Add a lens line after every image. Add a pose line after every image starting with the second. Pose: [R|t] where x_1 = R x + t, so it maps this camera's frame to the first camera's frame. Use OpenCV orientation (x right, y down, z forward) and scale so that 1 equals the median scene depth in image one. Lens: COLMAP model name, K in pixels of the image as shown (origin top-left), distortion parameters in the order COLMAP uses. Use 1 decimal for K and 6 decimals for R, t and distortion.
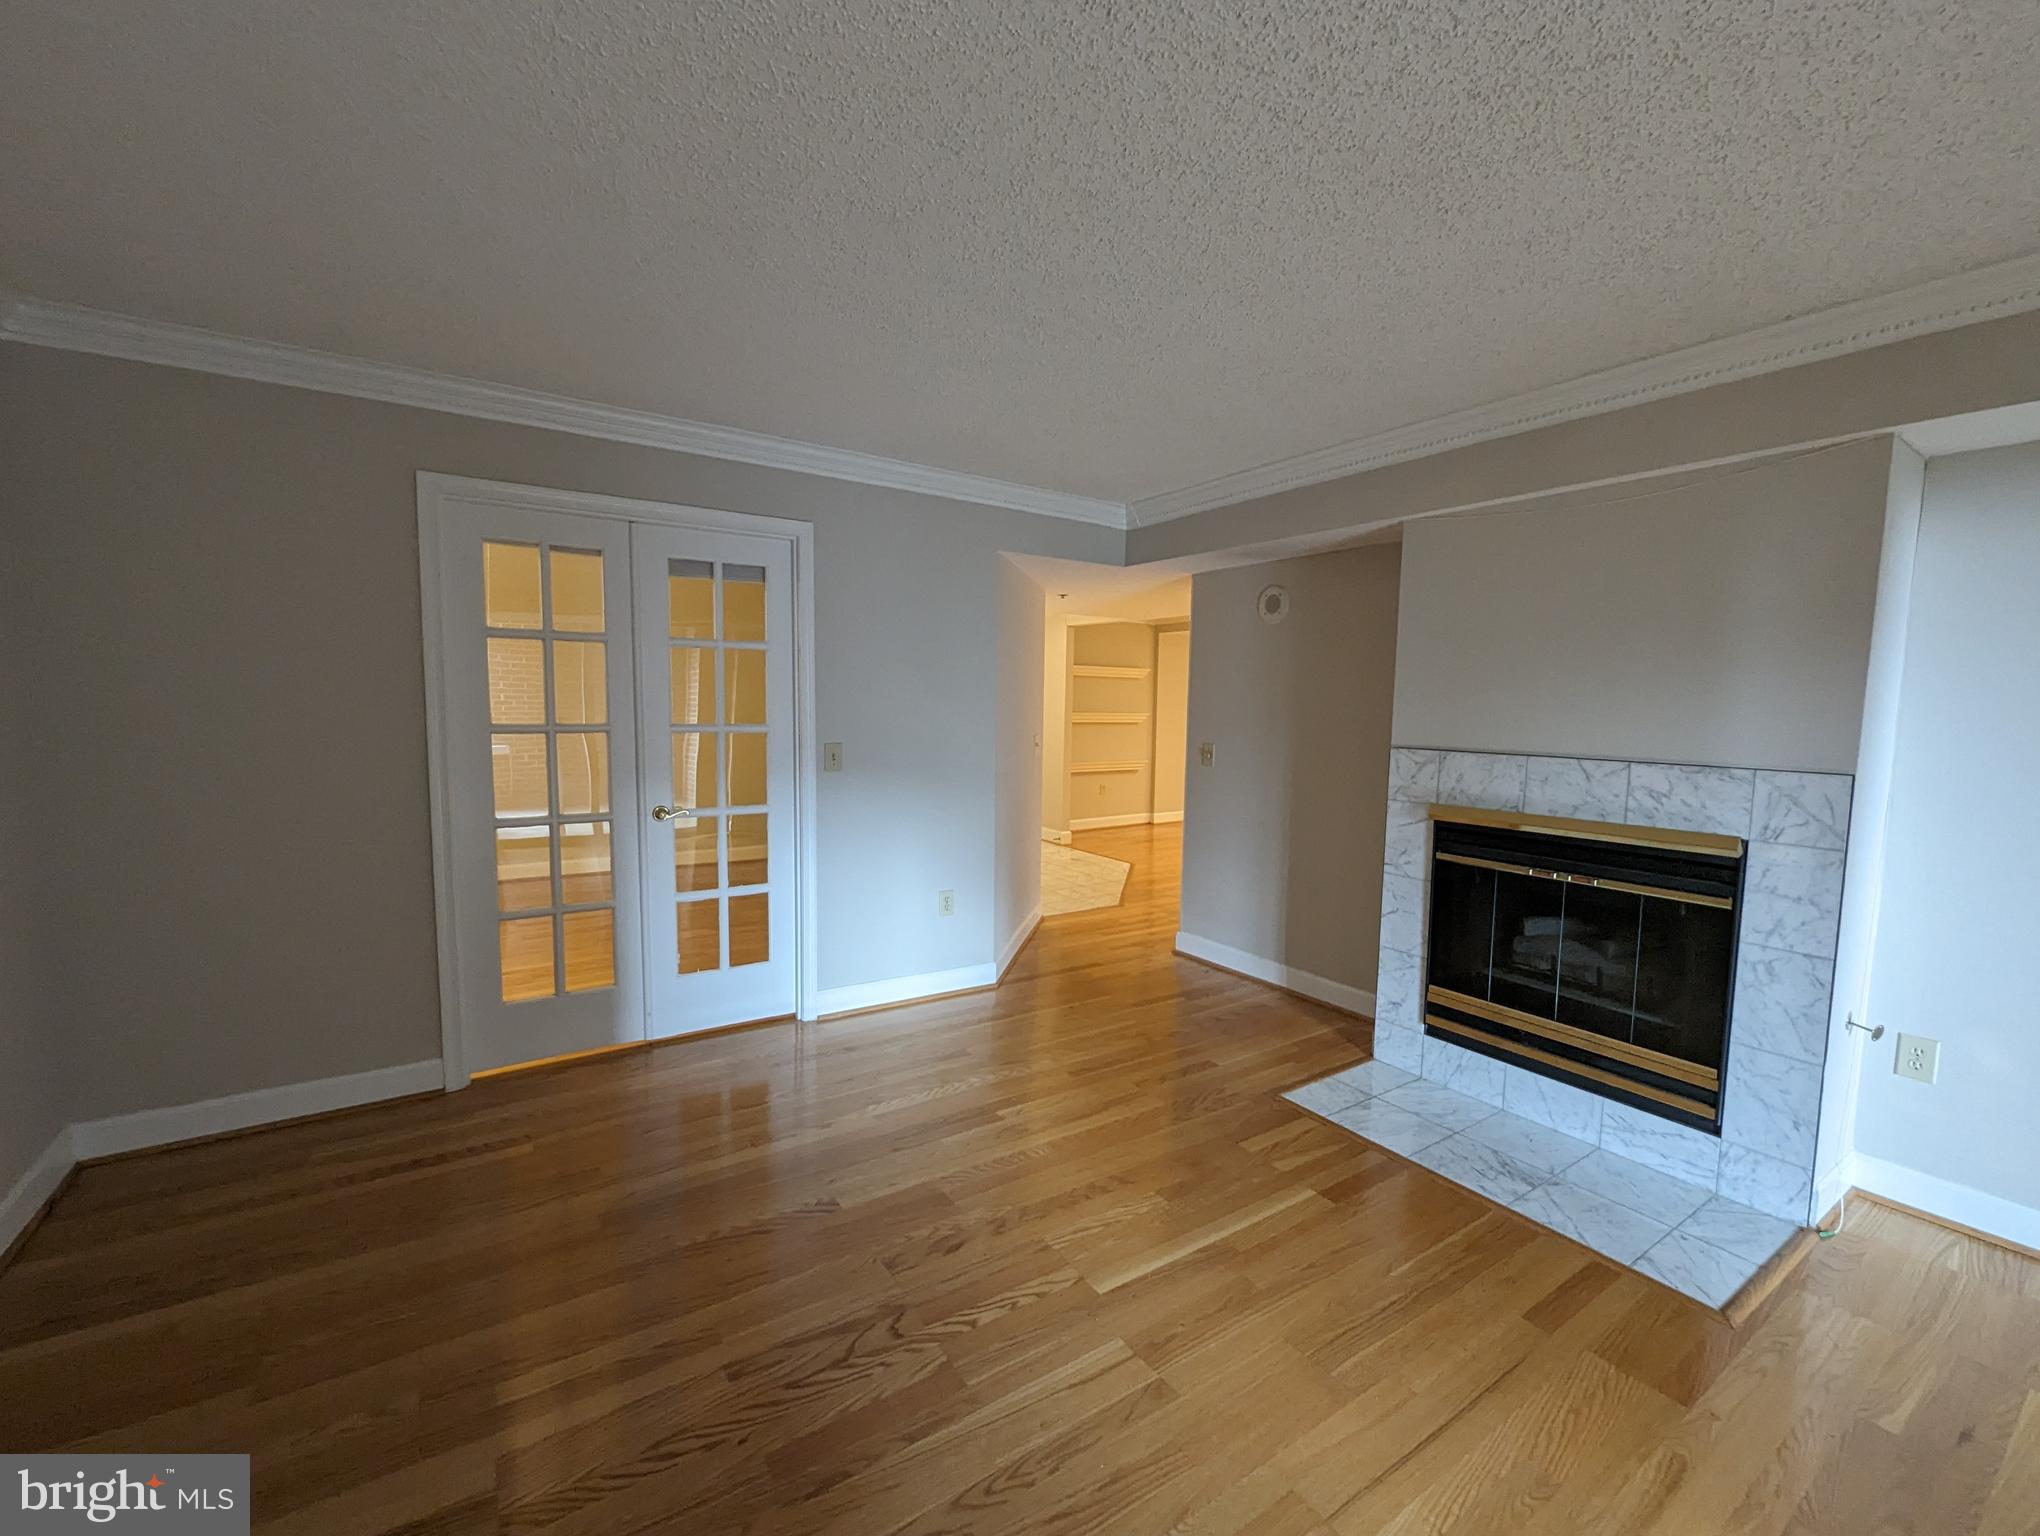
lens RADIAL K [[847.1, 0, 1018.8], [0, 847.1, 779.4], [0, 0, 1]] dist [0.000675, 0.001030]
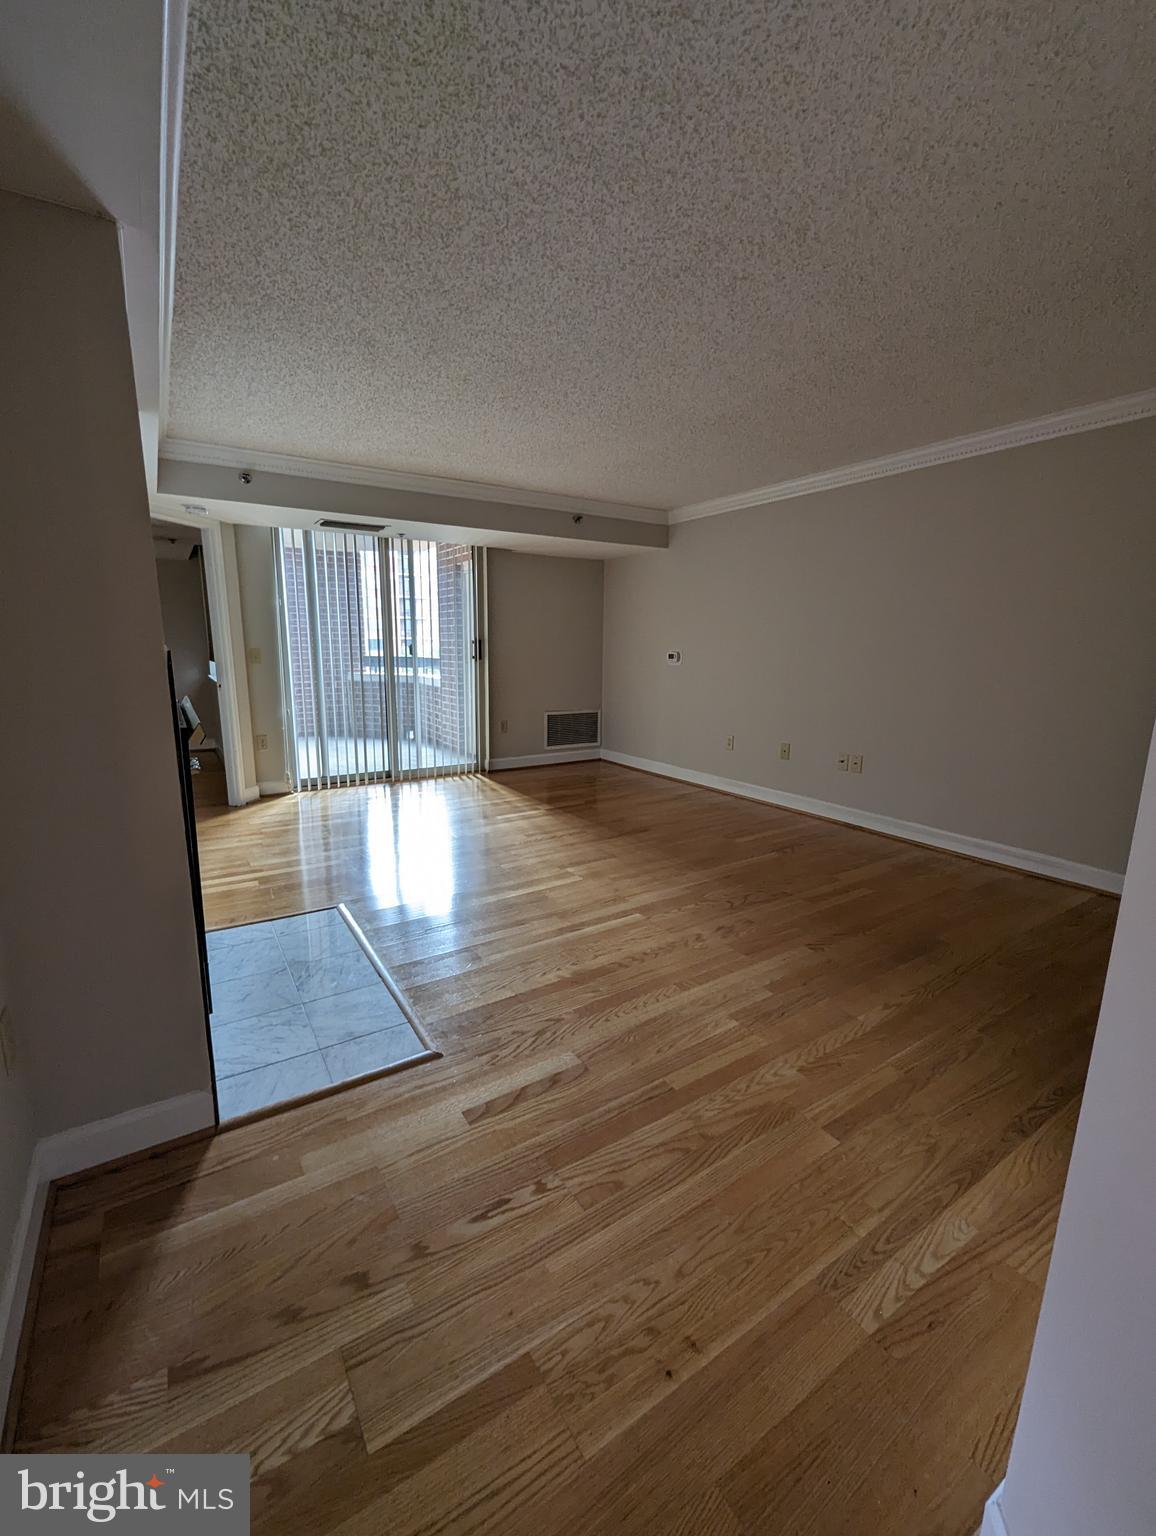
lens RADIAL K [[637.8, 0, 569.0], [0, 637.8, 769.3], [0, 0, 1]] dist [0.000675, 0.001030]
pose [[-0.999285, -0.032020, 0.020088, 0.161412], [-0.024787, 0.956318, 0.291276, -0.105603], [-0.028537, 0.290570, -0.956428, 1.583401]]
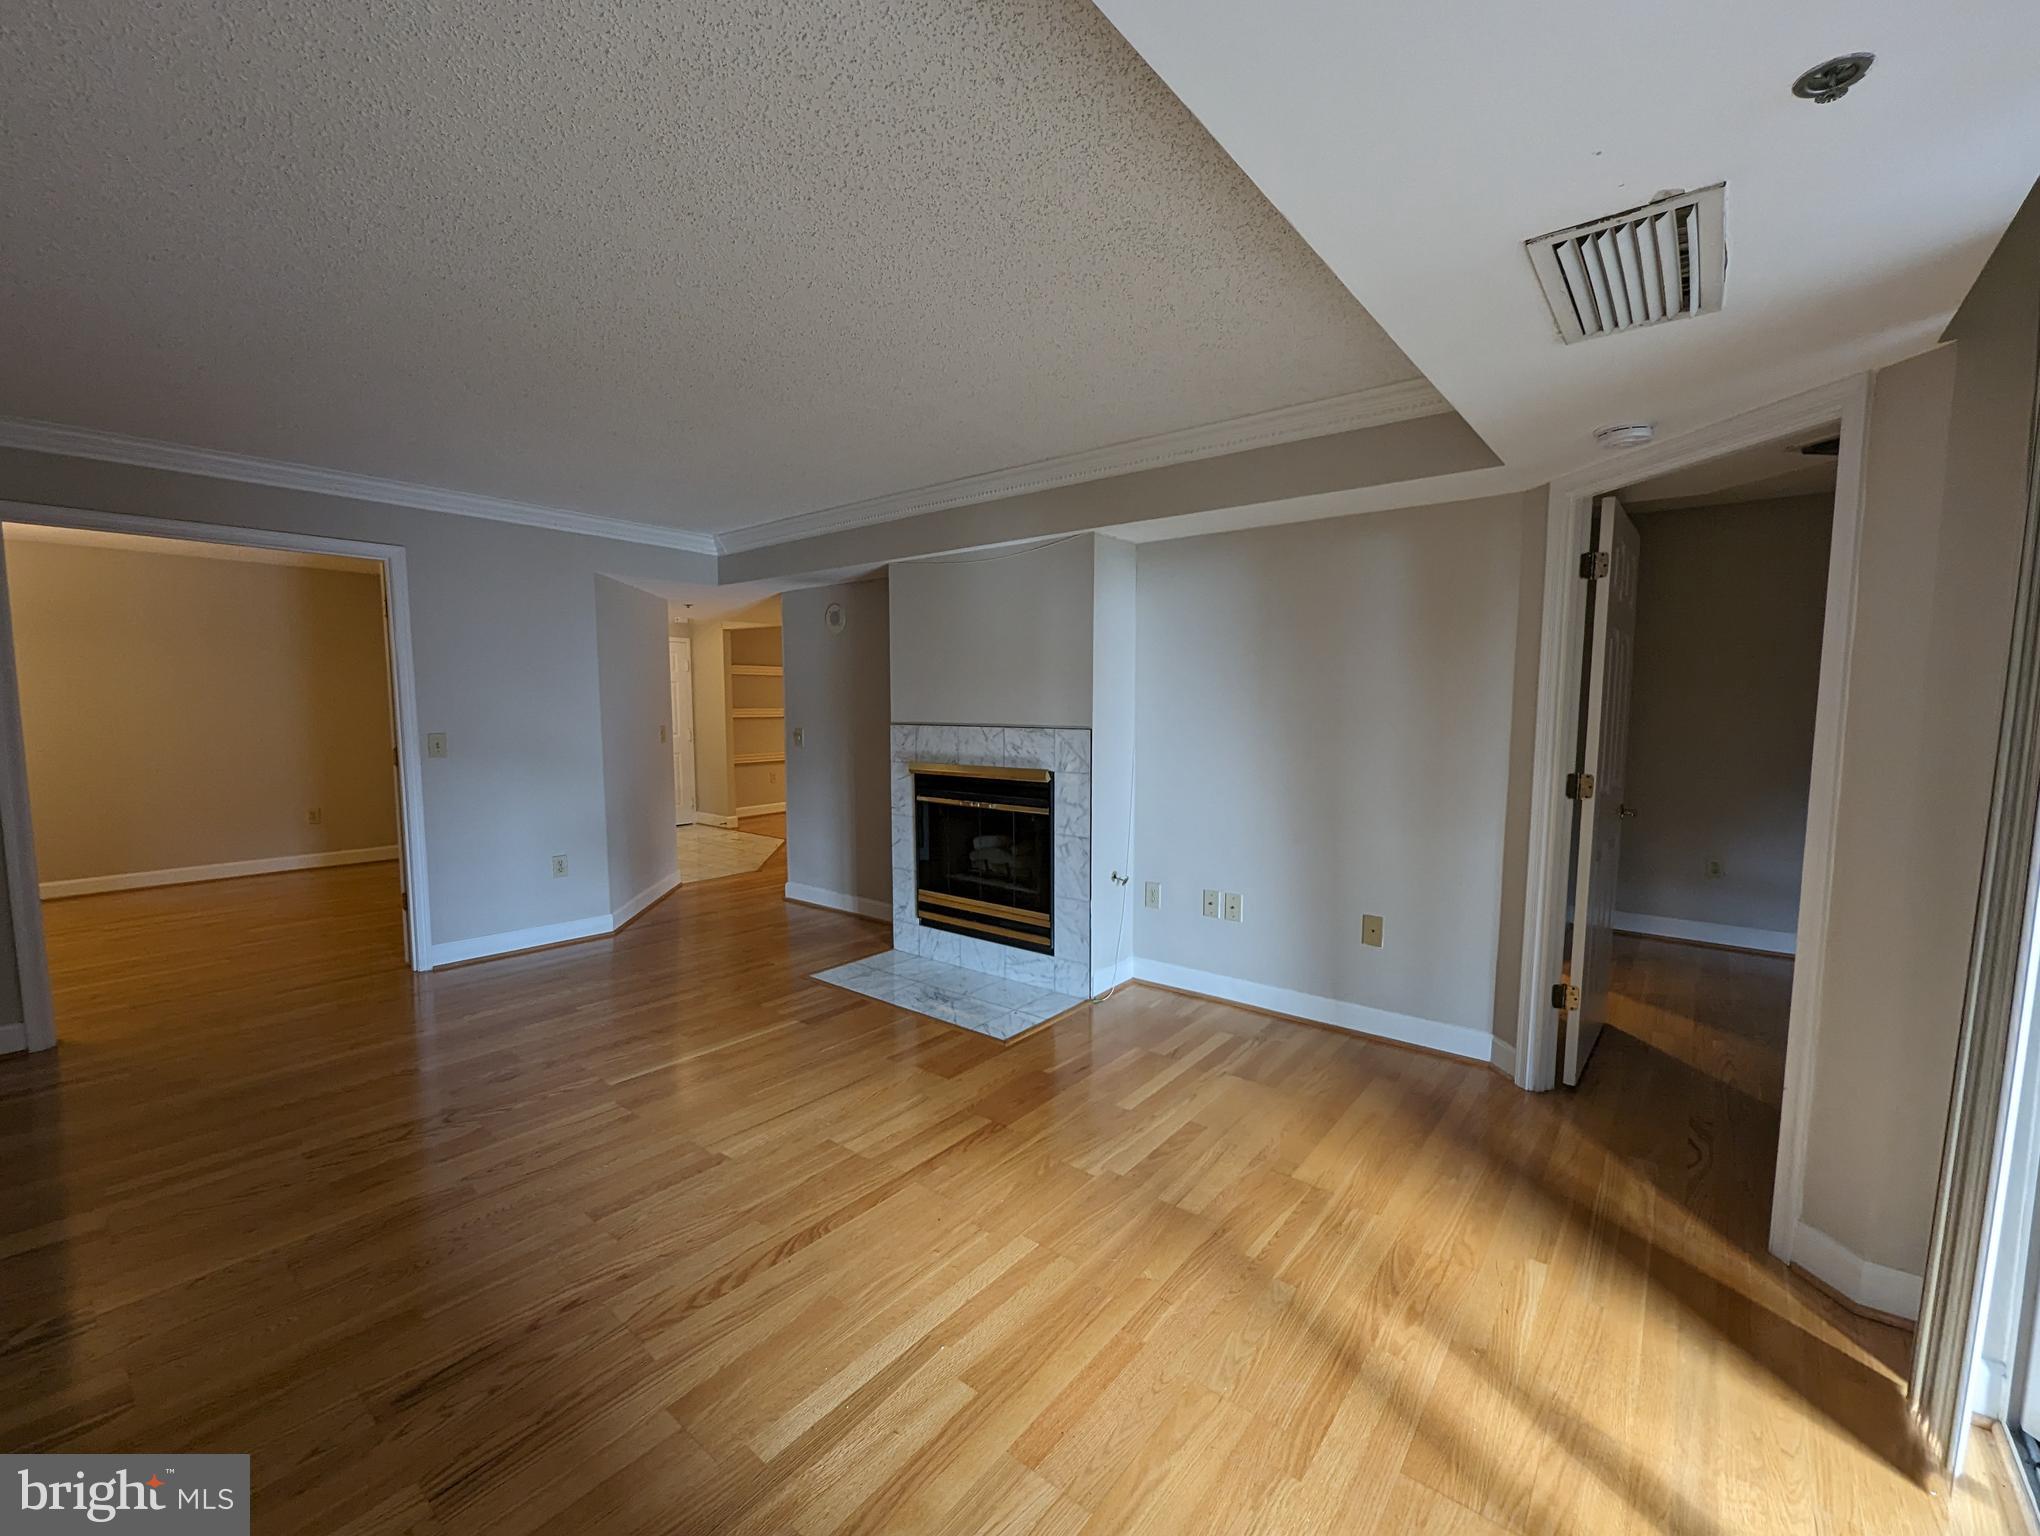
lens RADIAL K [[847.1, 0, 1018.8], [0, 847.1, 779.4], [0, 0, 1]] dist [0.000675, 0.001030]
pose [[0.955317, -0.043730, 0.292330, 0.249969], [0.043308, 0.999030, 0.007917, 0.056442], [-0.292393, 0.005097, 0.956285, -0.438794]]
